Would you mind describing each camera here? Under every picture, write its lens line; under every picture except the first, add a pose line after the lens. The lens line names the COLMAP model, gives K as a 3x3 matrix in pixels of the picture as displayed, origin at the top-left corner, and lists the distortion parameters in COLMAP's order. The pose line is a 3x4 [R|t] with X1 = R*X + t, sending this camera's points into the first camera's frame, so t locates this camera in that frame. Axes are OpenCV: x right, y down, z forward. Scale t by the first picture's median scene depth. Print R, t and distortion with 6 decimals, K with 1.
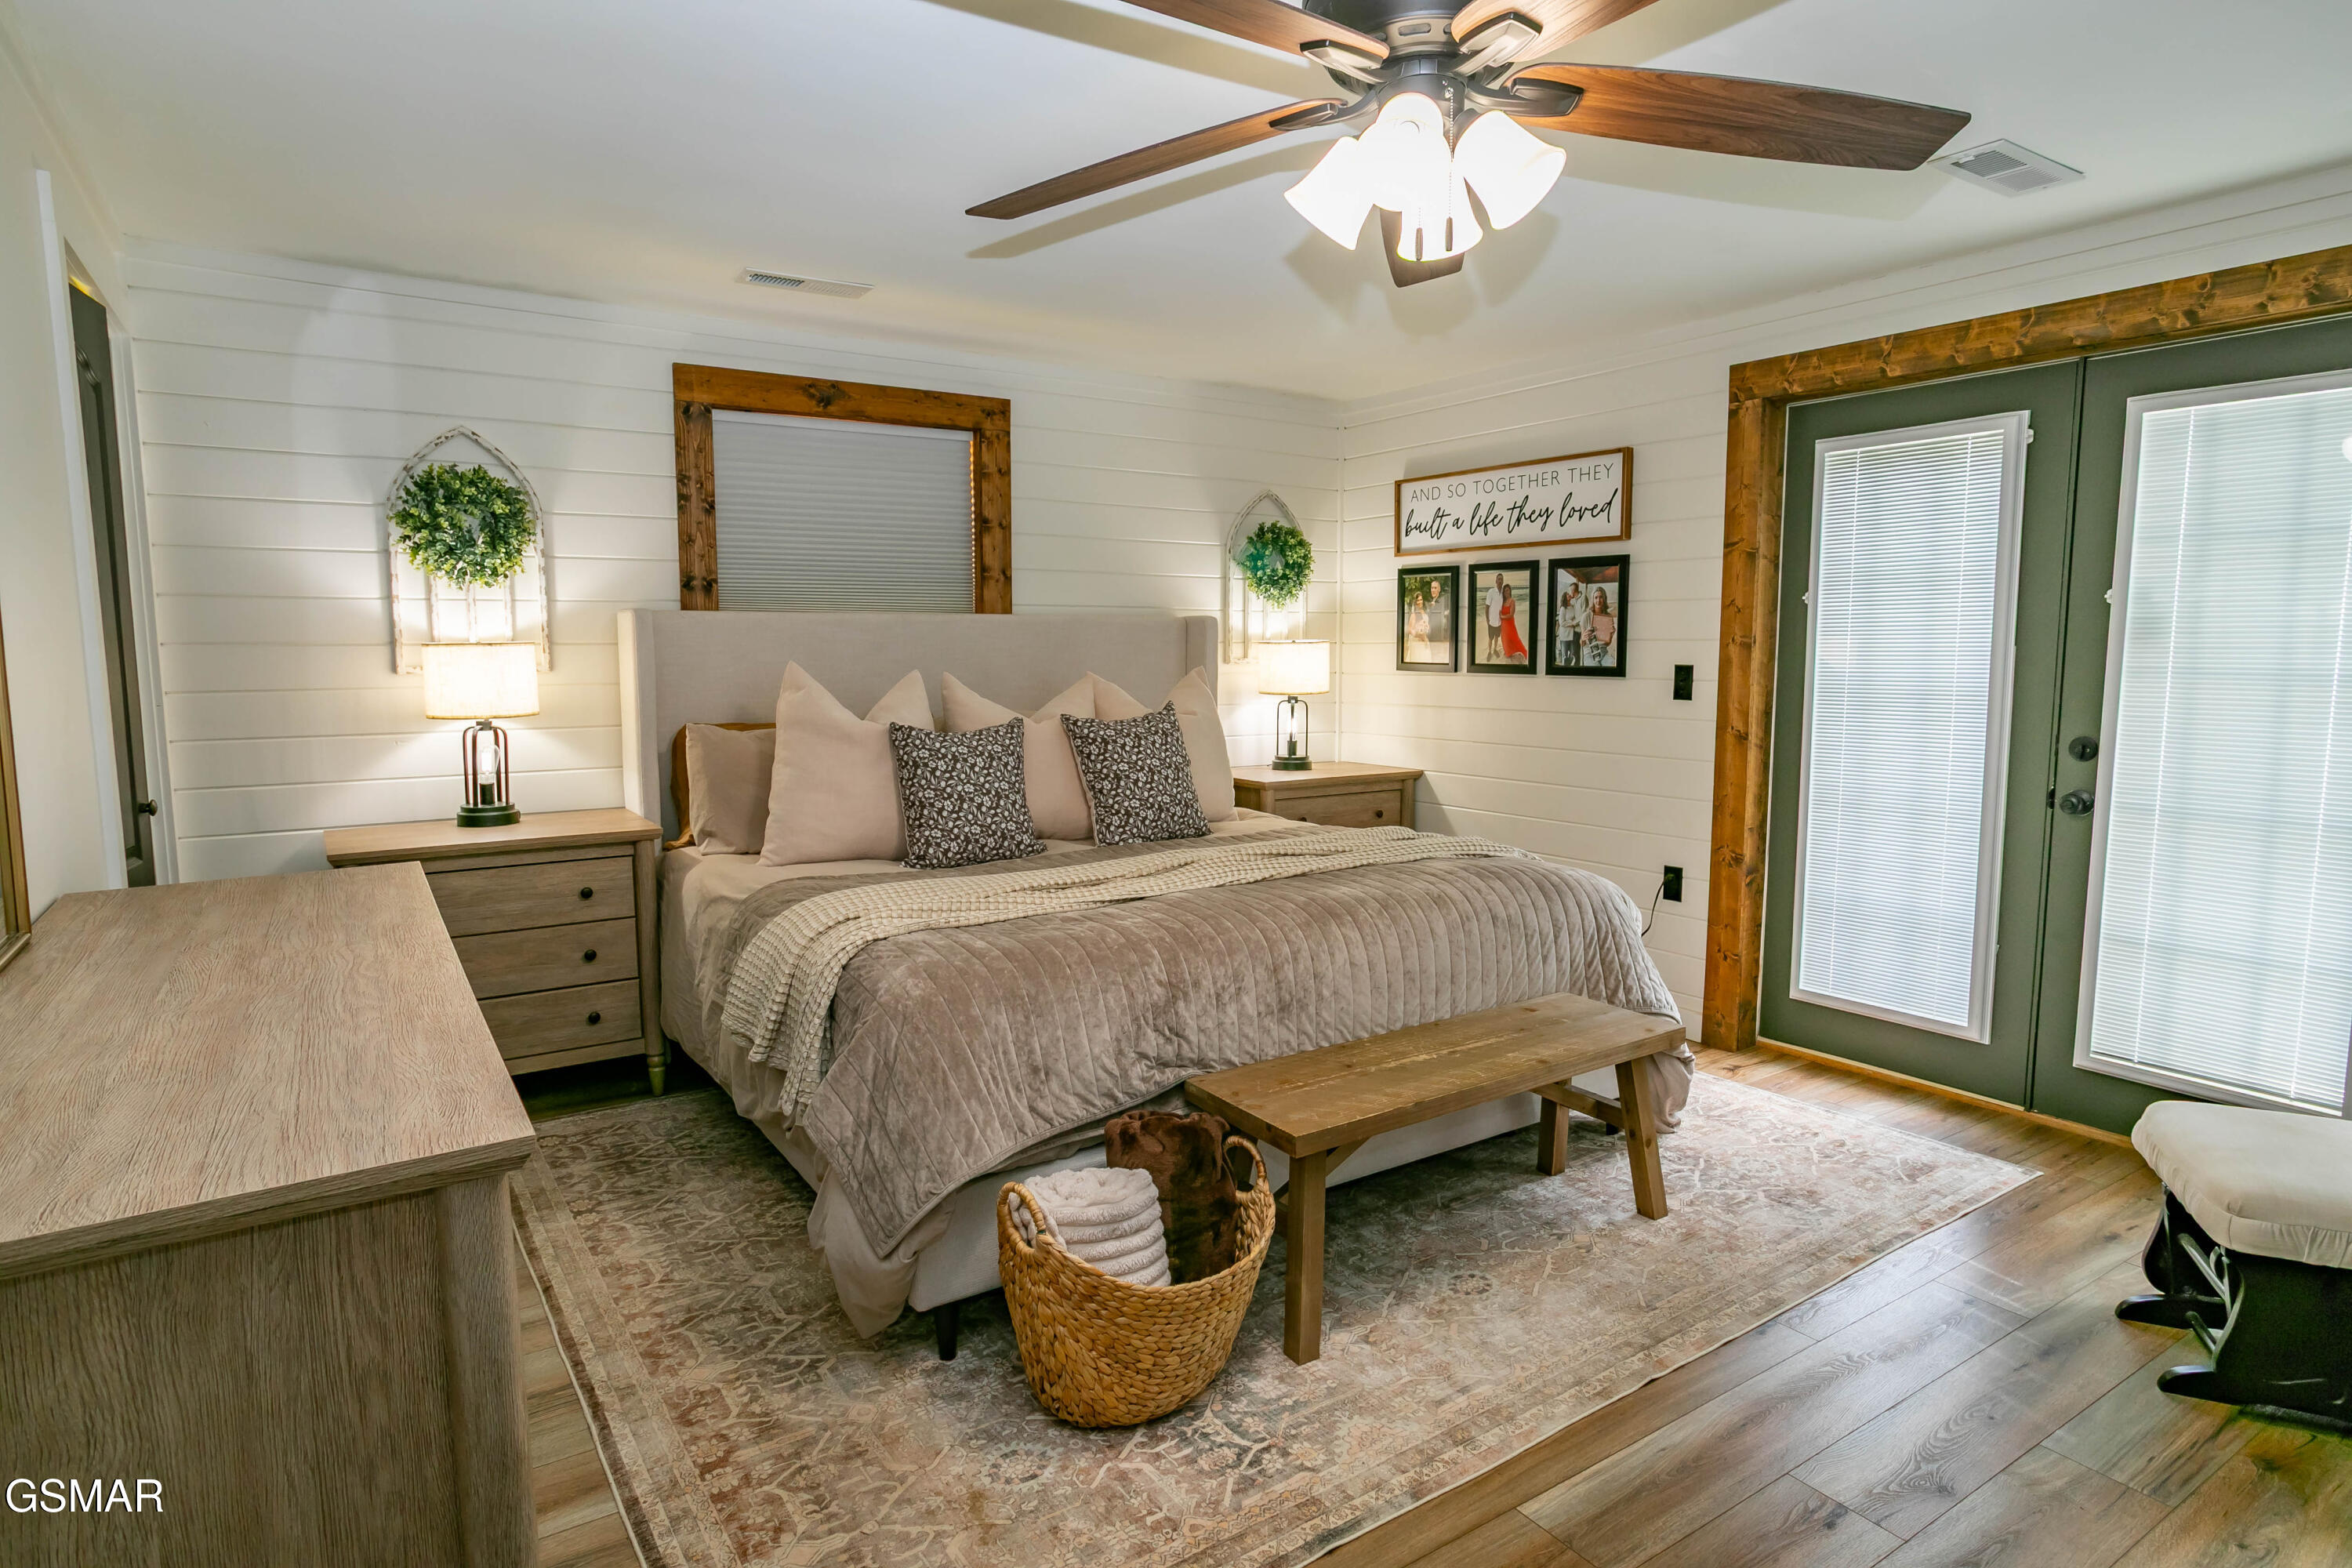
lens RADIAL K [[1301.4, 0, 1176.0], [0, 1301.4, 784.0], [0, 0, 1]] dist [-0.001771, -0.000425]
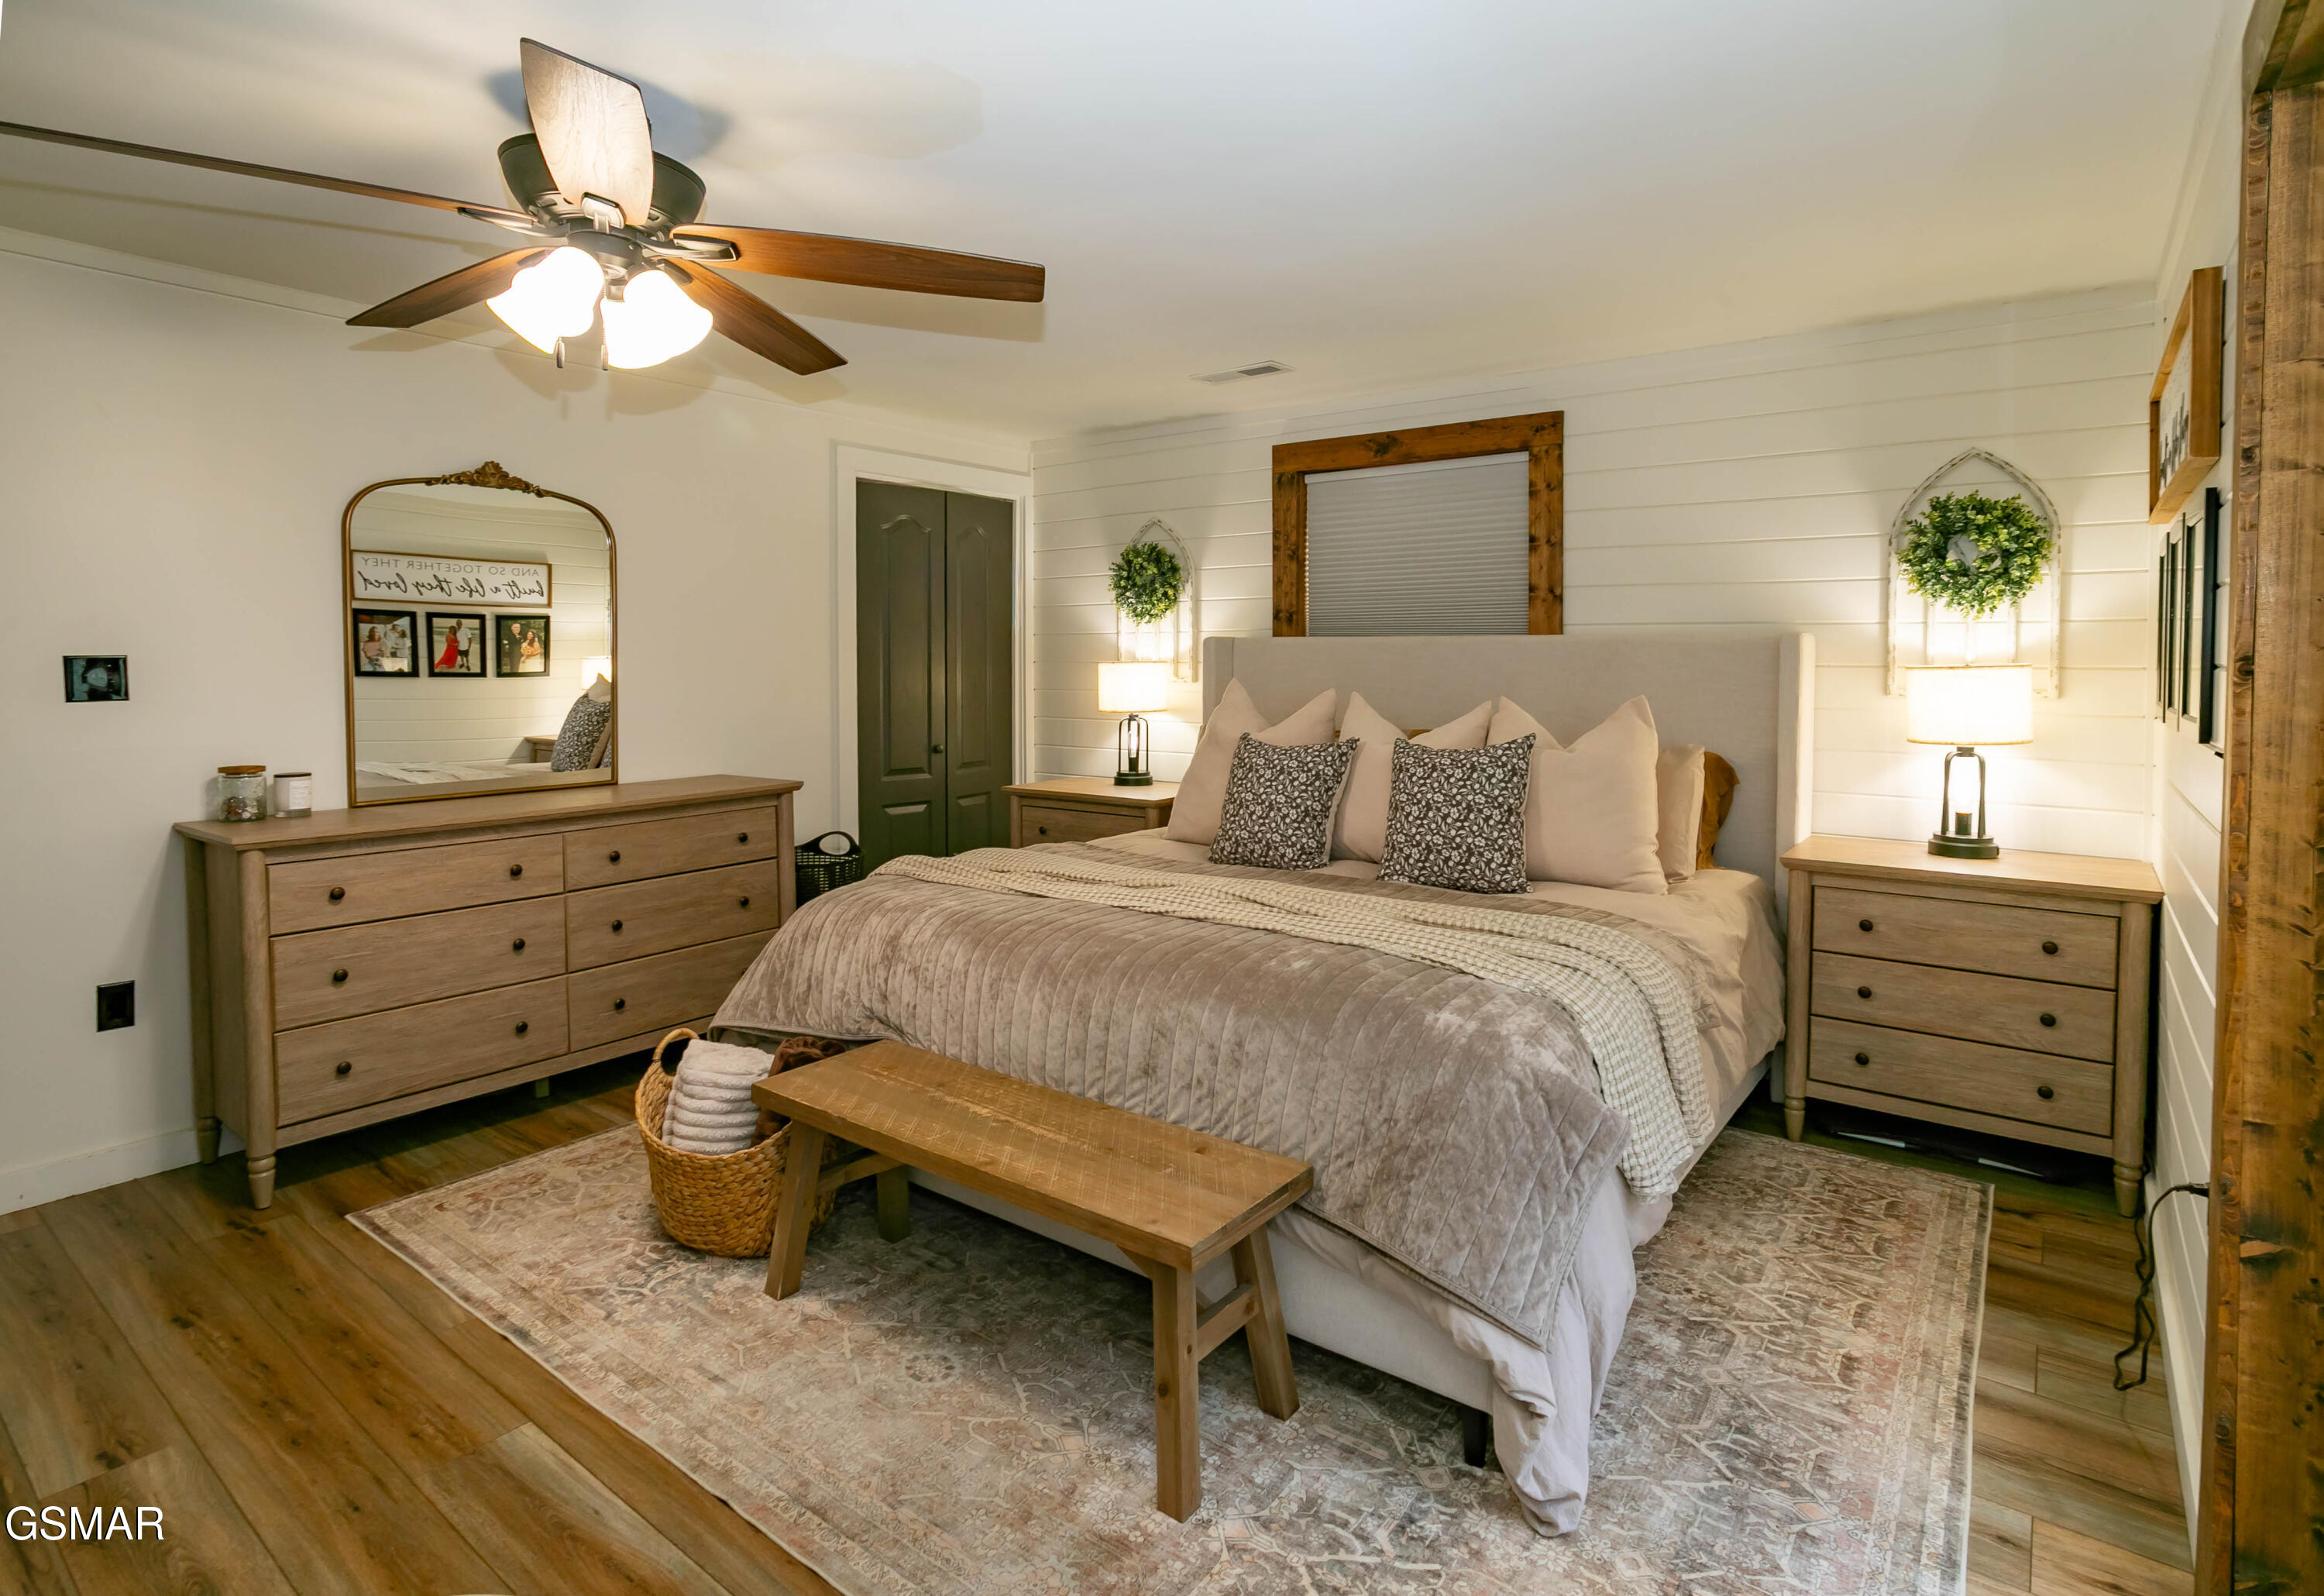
lens RADIAL K [[1178.4, 0, 1159.1], [0, 1178.4, 675.6], [0, 0, 1]] dist [-0.005093, -0.000098]
pose [[0.318815, 0.019531, -0.947616, 0.647599], [-0.110988, 0.993679, -0.016861, -0.062412], [0.941296, 0.110549, 0.318967, 0.517734]]
